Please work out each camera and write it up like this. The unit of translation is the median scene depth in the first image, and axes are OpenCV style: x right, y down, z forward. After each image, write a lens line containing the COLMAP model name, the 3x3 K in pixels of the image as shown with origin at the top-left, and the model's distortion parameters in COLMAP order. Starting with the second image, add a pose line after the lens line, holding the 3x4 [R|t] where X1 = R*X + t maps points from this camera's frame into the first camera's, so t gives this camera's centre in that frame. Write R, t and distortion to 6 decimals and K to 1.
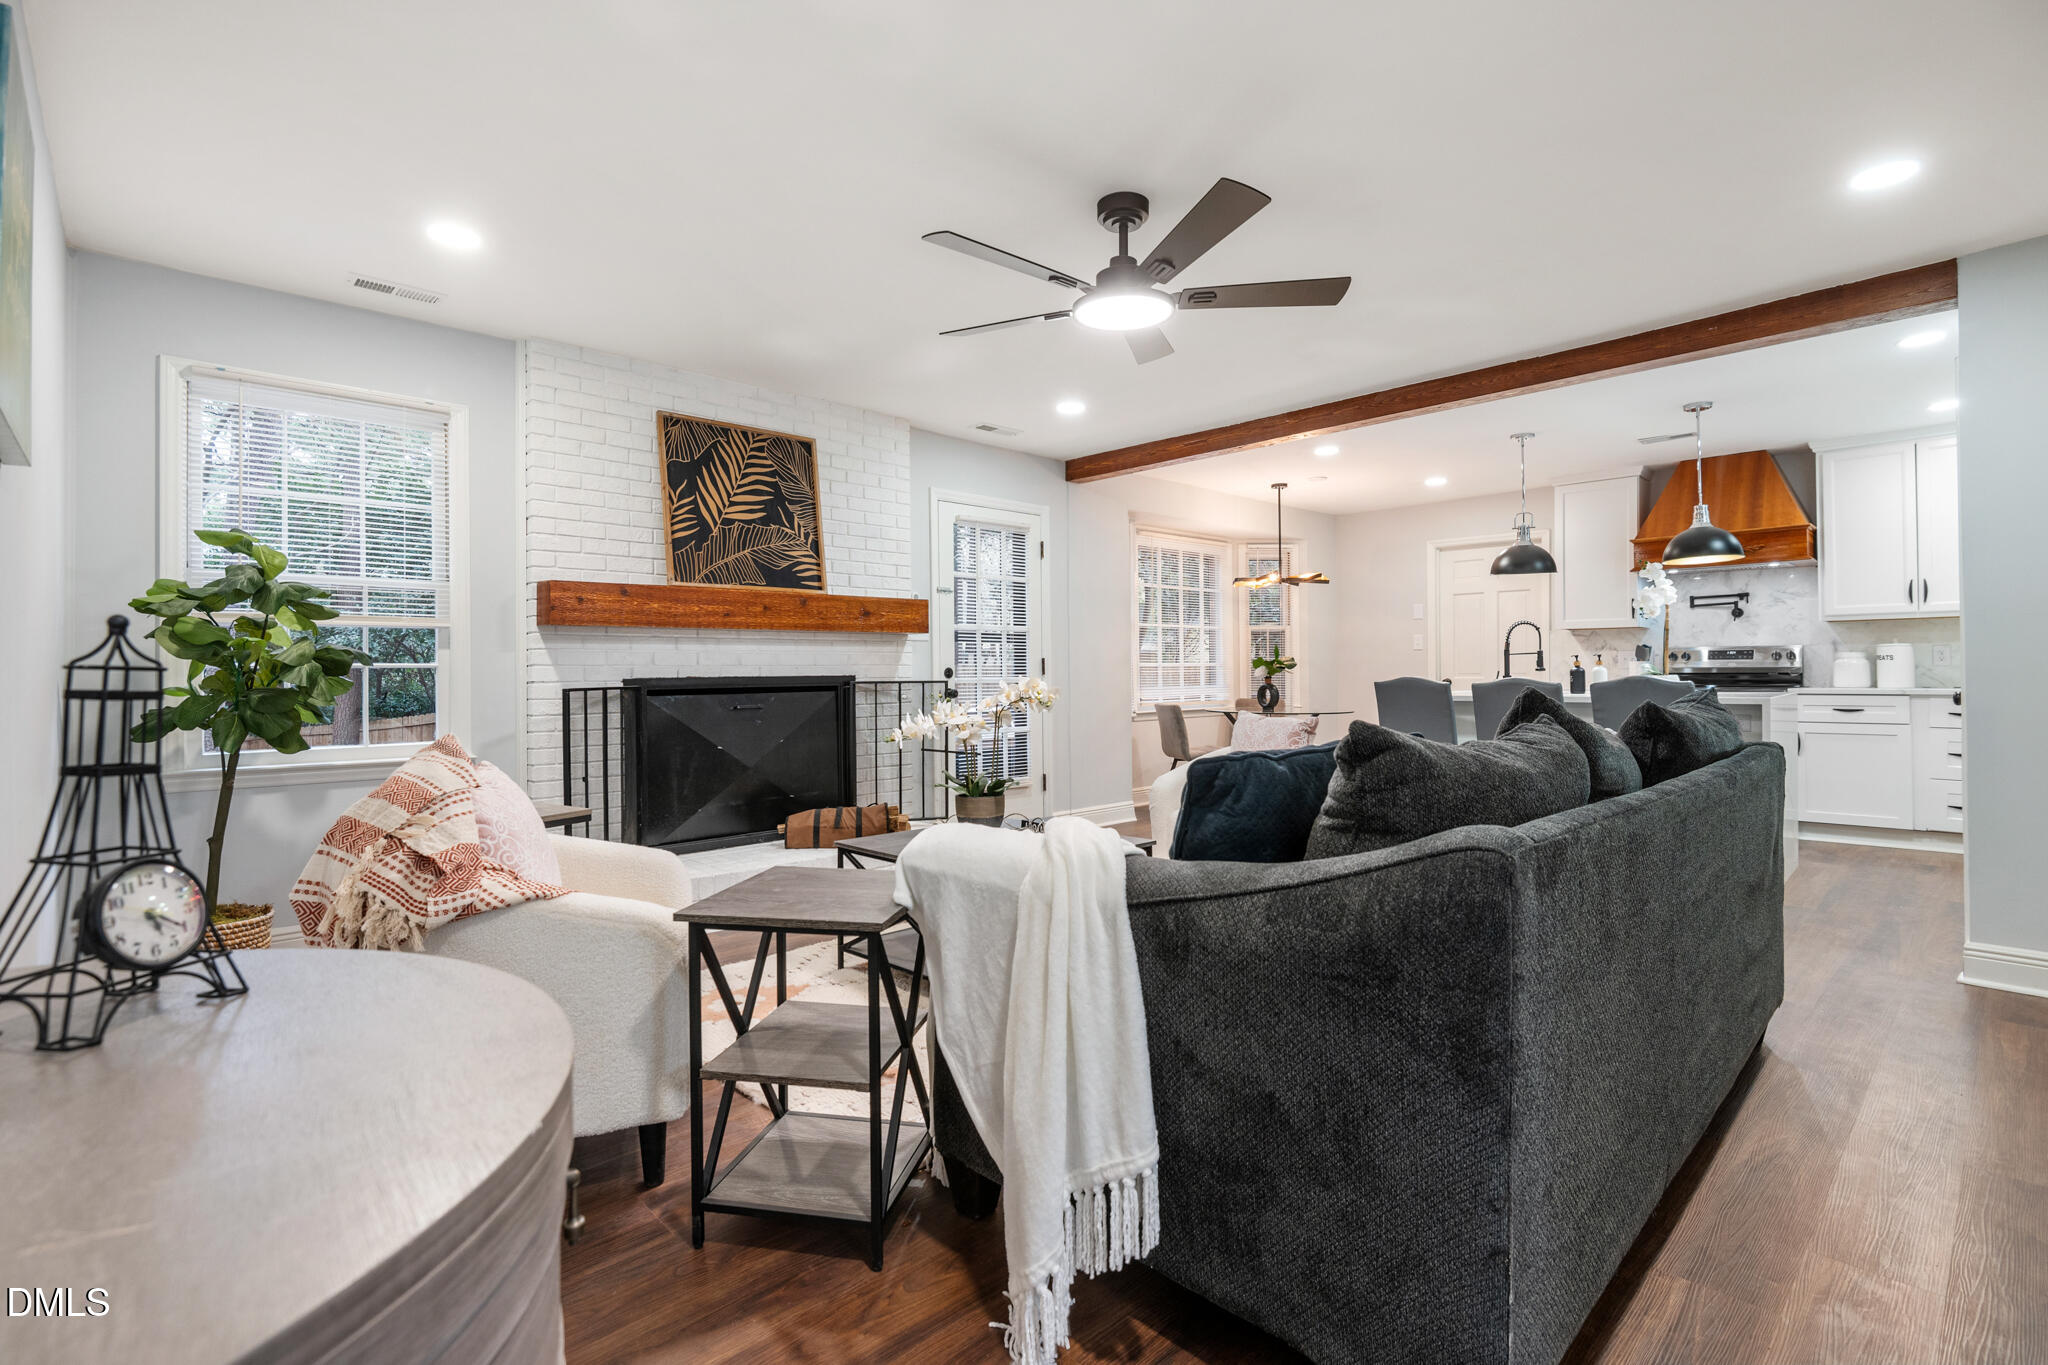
lens RADIAL K [[957.0, 0, 1023.6], [0, 957.0, 671.7], [0, 0, 1]] dist [-0.000163, -0.000001]
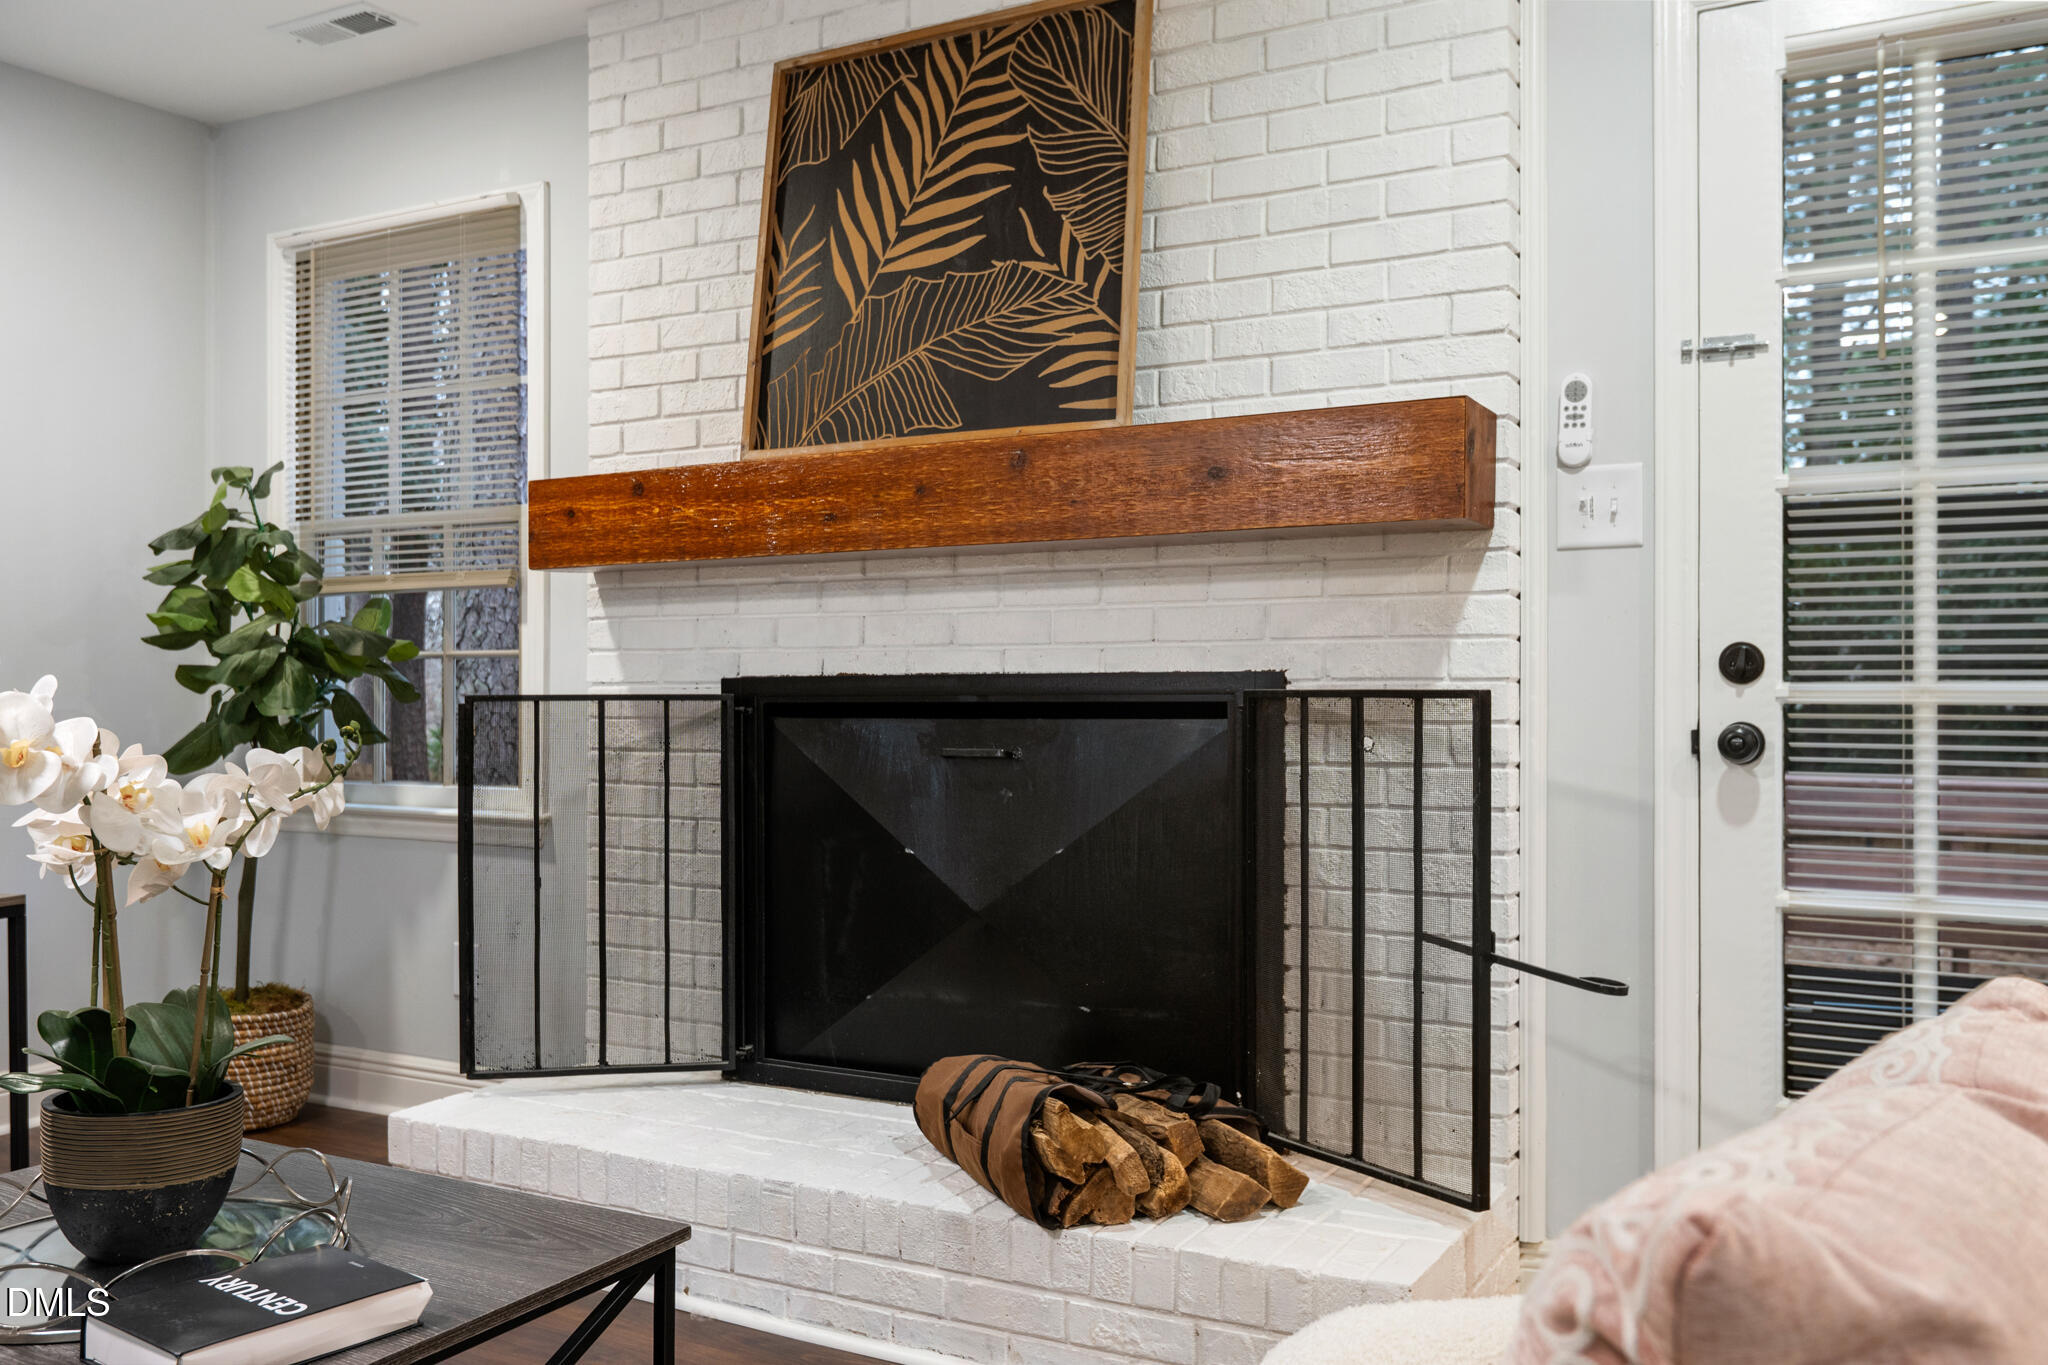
lens RADIAL K [[1724.5, 0, 1023.9], [0, 1724.5, 691.2], [0, 0, 1]] dist [0.004876, 0.002468]
pose [[0.288603, 0.007669, -0.957418, 0.379868], [-0.000668, 0.999969, 0.007808, 0.006578], [0.957448, -0.001614, 0.288600, 0.823557]]
